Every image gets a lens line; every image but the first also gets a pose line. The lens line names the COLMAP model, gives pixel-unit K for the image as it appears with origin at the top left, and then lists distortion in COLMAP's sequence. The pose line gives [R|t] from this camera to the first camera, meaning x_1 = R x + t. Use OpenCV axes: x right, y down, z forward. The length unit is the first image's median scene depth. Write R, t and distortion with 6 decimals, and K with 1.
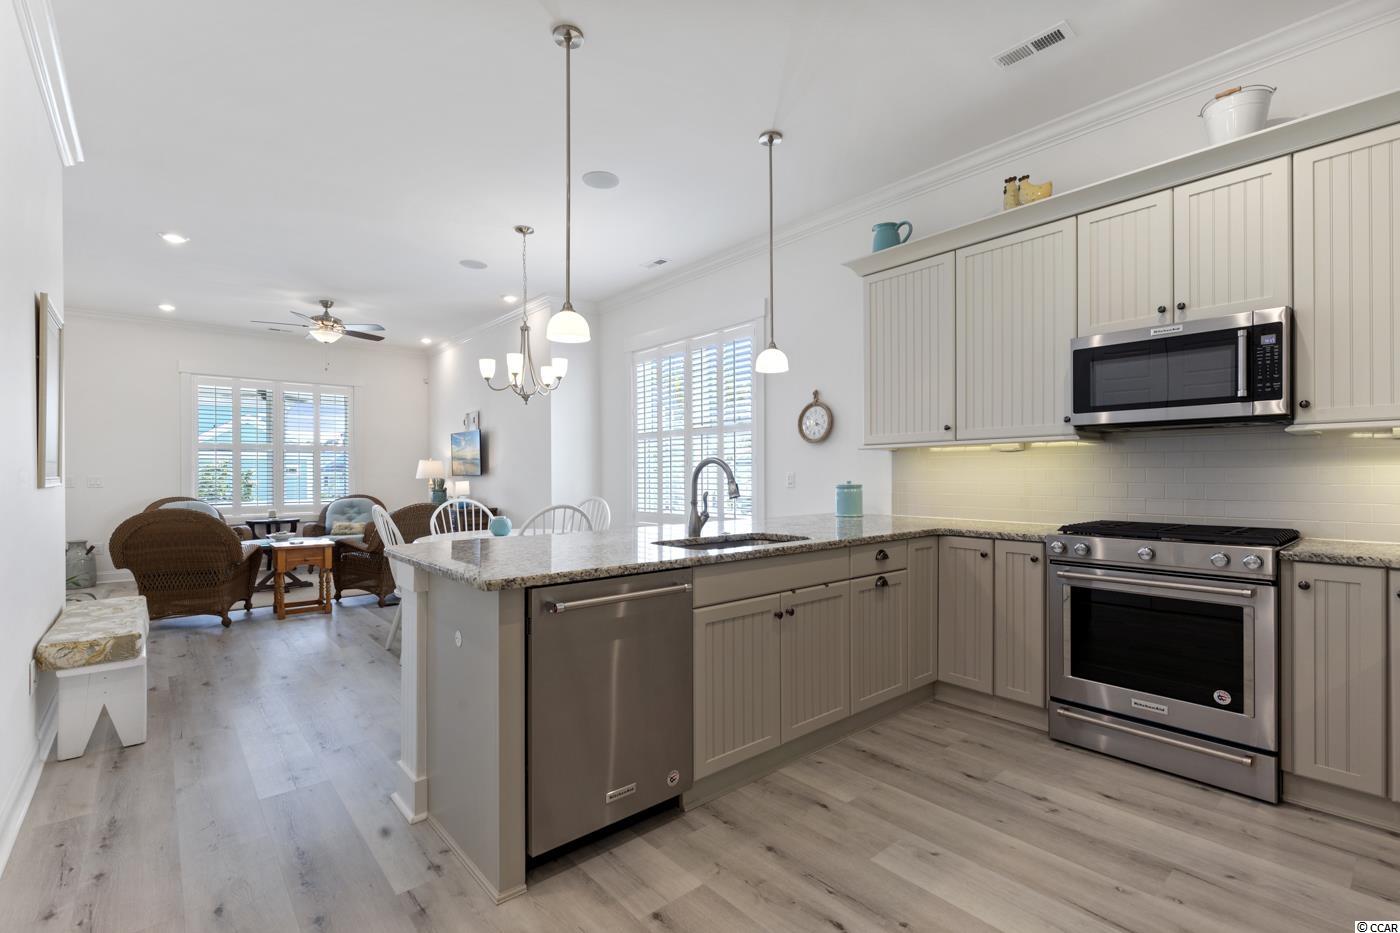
lens RADIAL K [[630.6, 0, 699.7], [0, 630.6, 473.4], [0, 0, 1]] dist [0.000495, 0.000422]
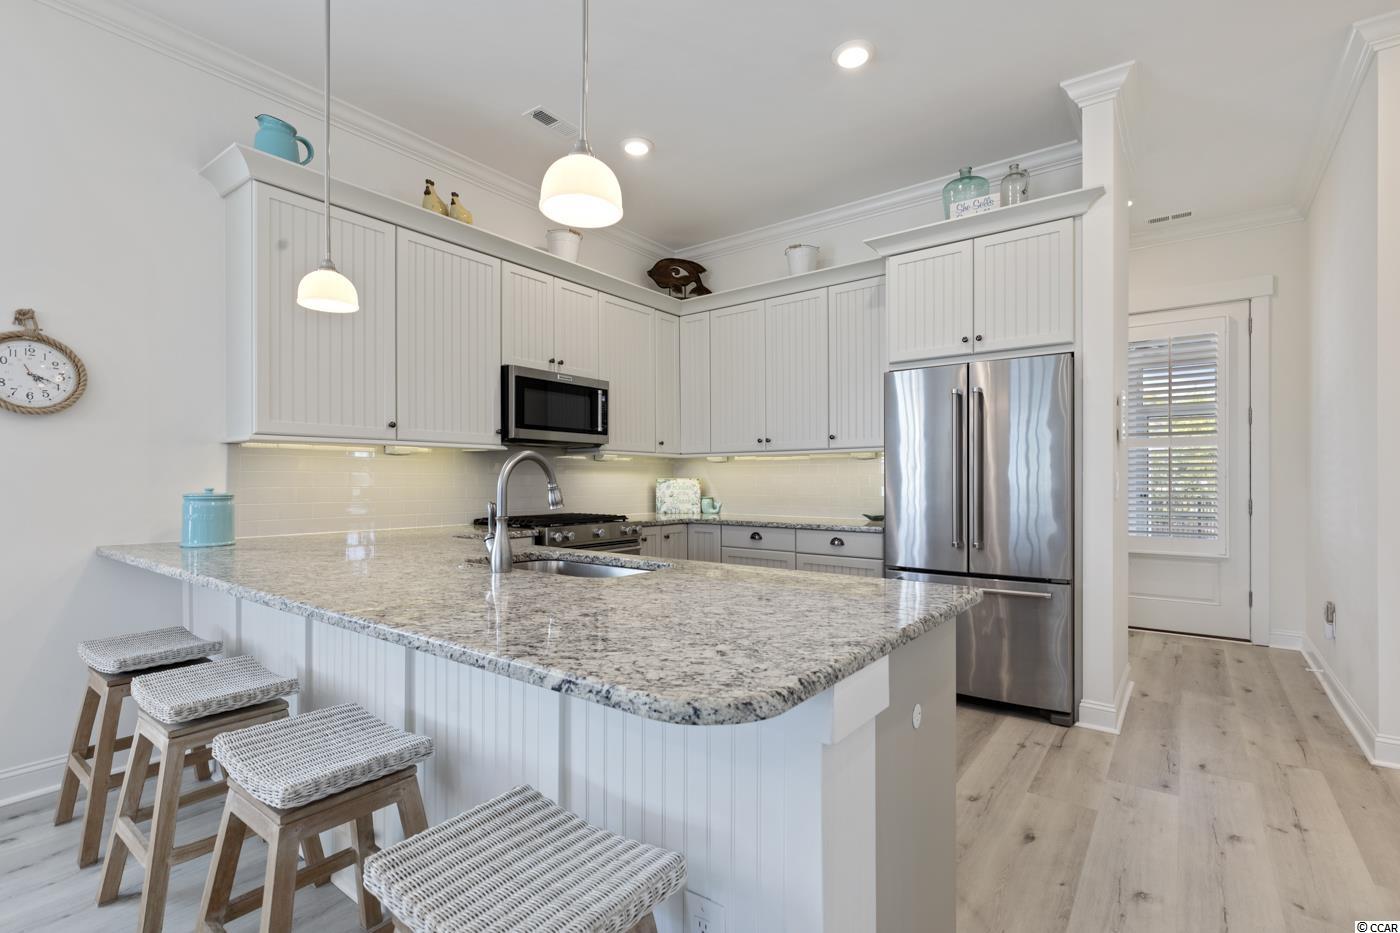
lens RADIAL K [[644.0, 0, 703.3], [0, 644.0, 483.4], [0, 0, 1]] dist [0.002827, 0.000209]
pose [[-0.210739, 0.000149, 0.977542, -0.428142], [-0.000585, 1.000000, -0.000278, 0.006082], [-0.977542, -0.000630, -0.210739, 0.582128]]
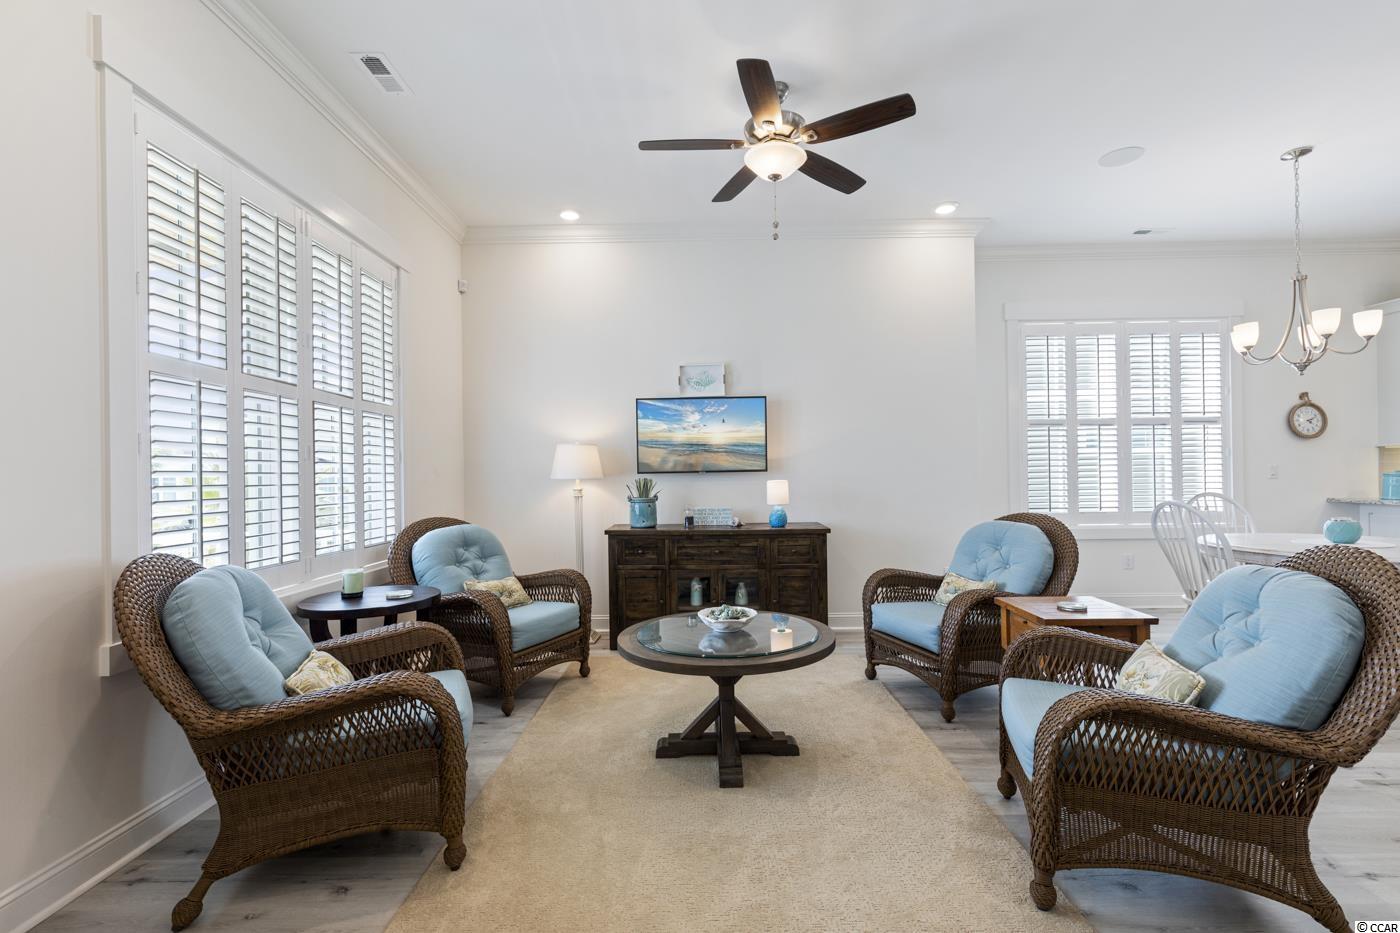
lens RADIAL K [[630.6, 0, 699.7], [0, 630.6, 473.4], [0, 0, 1]] dist [0.000495, 0.000422]
pose [[0.674142, -0.008145, 0.738556, -1.399502], [0.008452, 0.999959, 0.003312, 0.002264], [-0.738553, 0.004010, 0.674184, 1.036677]]
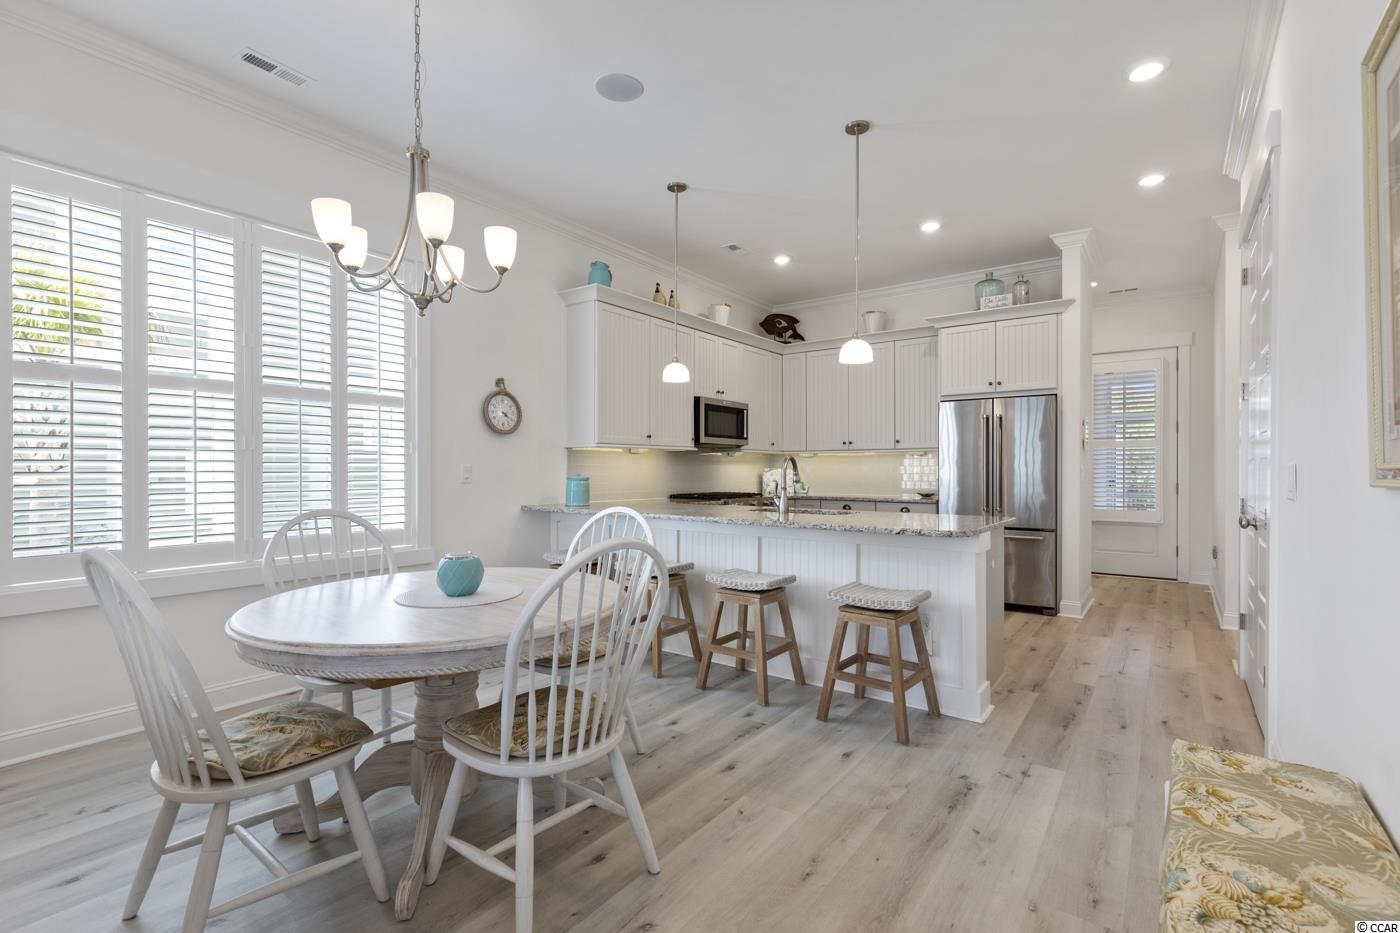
lens RADIAL K [[630.6, 0, 699.7], [0, 630.6, 473.4], [0, 0, 1]] dist [0.000495, 0.000422]
pose [[-0.213843, -0.001656, 0.976867, -0.796281], [-0.002582, 0.999996, 0.001130, 0.008280], [-0.976865, -0.002281, -0.213846, 0.908596]]
